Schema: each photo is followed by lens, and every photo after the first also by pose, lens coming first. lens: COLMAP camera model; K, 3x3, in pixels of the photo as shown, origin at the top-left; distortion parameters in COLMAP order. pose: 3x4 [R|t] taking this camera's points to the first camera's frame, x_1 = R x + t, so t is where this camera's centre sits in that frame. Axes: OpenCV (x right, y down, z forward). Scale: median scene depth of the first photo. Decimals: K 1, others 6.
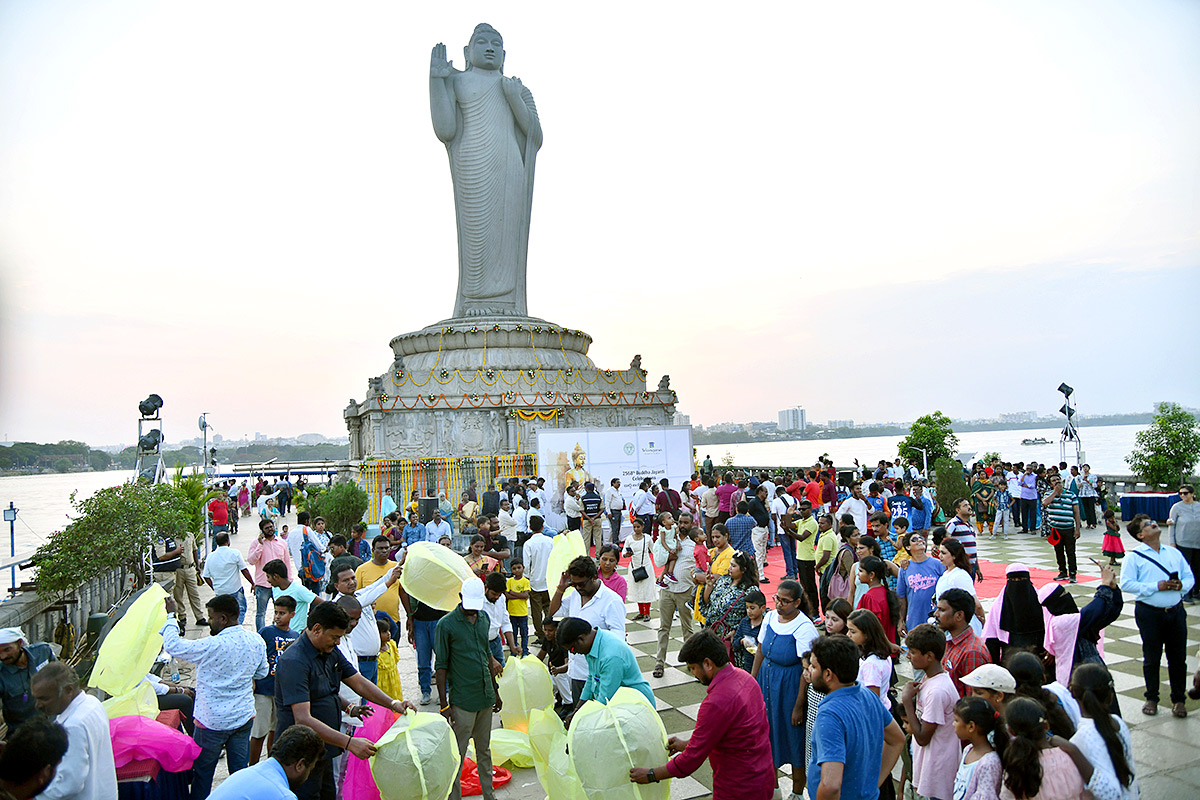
lens RADIAL K [[819.6, 0, 592.0], [0, 819.6, 404.7], [0, 0, 1]] dist [-0.121217, 0.068958]
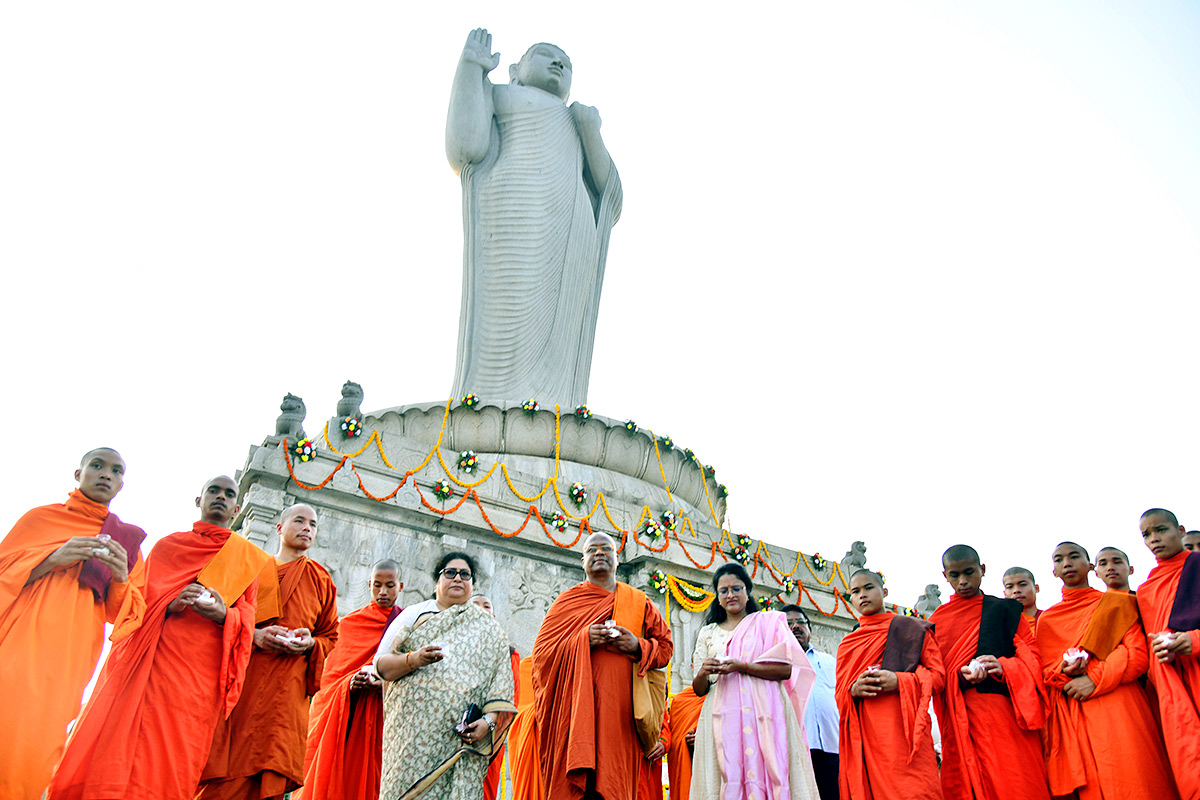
lens RADIAL K [[867.7, 0, 585.3], [0, 867.7, 402.5], [0, 0, 1]] dist [-0.093600, 0.000134]
pose [[0.979265, 0.149518, 0.136689, -0.159970], [-0.065949, 0.873269, -0.482754, 0.104517], [-0.191546, 0.463730, 0.865023, 0.554039]]
